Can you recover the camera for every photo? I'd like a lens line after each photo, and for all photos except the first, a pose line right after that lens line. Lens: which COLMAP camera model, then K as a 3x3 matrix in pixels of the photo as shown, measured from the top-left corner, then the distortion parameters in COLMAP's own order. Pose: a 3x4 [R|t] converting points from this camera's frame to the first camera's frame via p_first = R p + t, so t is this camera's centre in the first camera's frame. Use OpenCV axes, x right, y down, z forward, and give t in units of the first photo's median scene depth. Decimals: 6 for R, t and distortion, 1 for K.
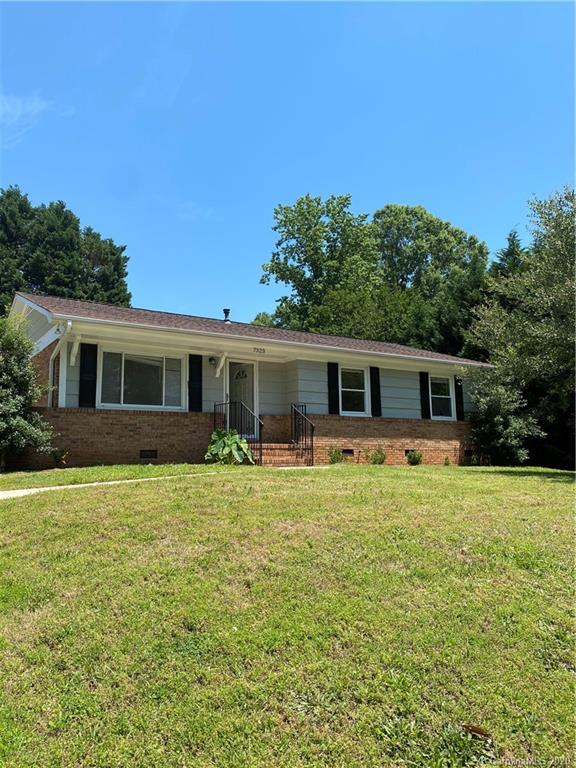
lens RADIAL K [[599.9, 0, 283.1], [0, 599.9, 384.2], [0, 0, 1]] dist [0.040391, -0.027493]
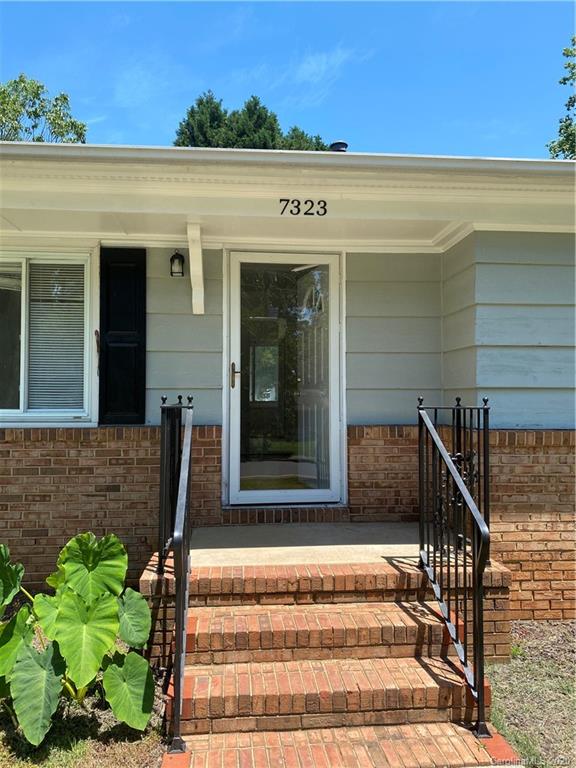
lens RADIAL K [[599.9, 0, 283.1], [0, 599.9, 384.2], [0, 0, 1]] dist [0.040391, -0.027493]
pose [[0.873621, -0.003194, -0.486597, 0.079038], [0.047764, 0.995712, 0.079219, 0.002212], [0.484258, -0.092450, 0.870027, 0.690220]]
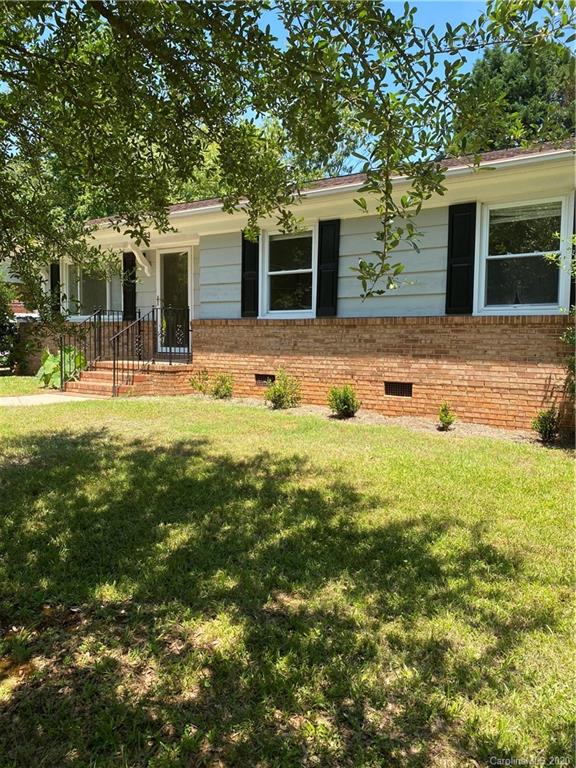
lens RADIAL K [[599.9, 0, 283.1], [0, 599.9, 384.2], [0, 0, 1]] dist [0.040391, -0.027493]
pose [[0.361507, 0.070048, -0.929735, 0.671394], [0.094565, 0.989277, 0.111304, 0.053008], [0.927562, -0.128157, 0.351006, 0.806732]]
